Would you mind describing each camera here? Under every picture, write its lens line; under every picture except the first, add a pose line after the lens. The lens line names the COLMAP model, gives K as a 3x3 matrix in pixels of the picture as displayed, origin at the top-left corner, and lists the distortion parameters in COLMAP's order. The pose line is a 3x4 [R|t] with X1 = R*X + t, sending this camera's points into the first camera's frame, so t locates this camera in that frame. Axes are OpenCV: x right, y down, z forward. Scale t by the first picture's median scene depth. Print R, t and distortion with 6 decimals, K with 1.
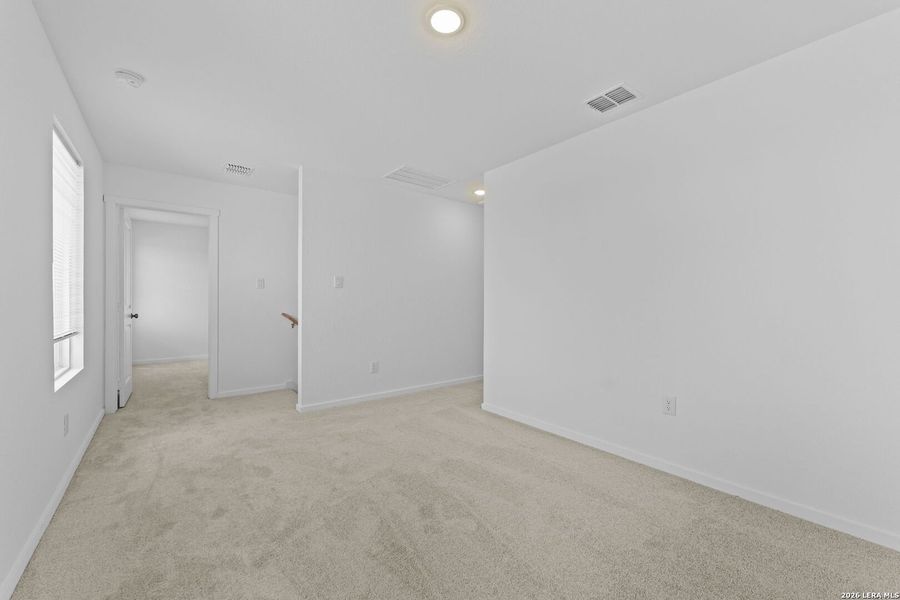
lens RADIAL K [[359.6, 0, 453.0], [0, 359.6, 302.2], [0, 0, 1]] dist [0.000845, 0.000097]
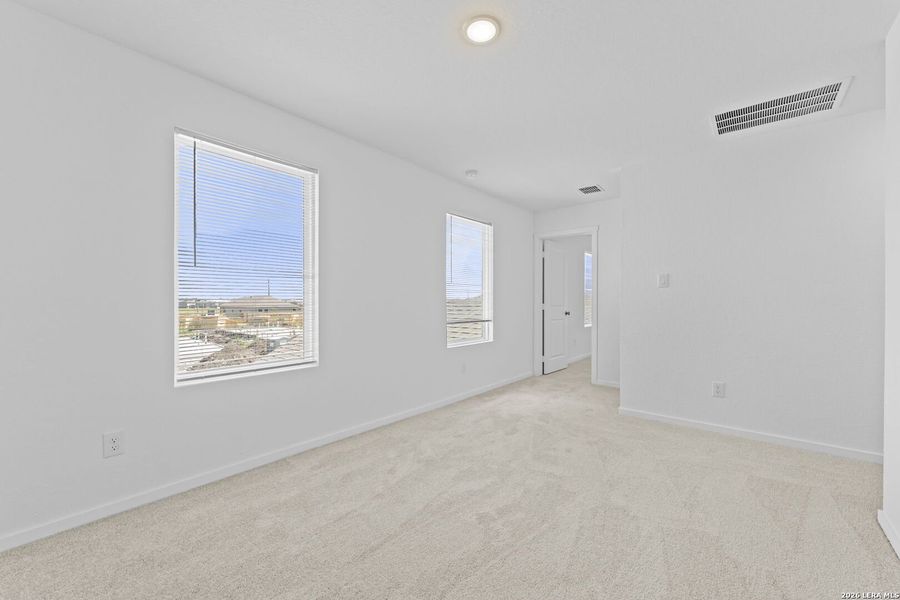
lens RADIAL K [[359.6, 0, 453.0], [0, 359.6, 302.2], [0, 0, 1]] dist [0.000845, 0.000097]
pose [[0.194112, -0.005090, -0.980966, 0.641015], [-0.005520, 0.999965, -0.006281, 0.006833], [0.980964, 0.006635, 0.194077, 0.473660]]
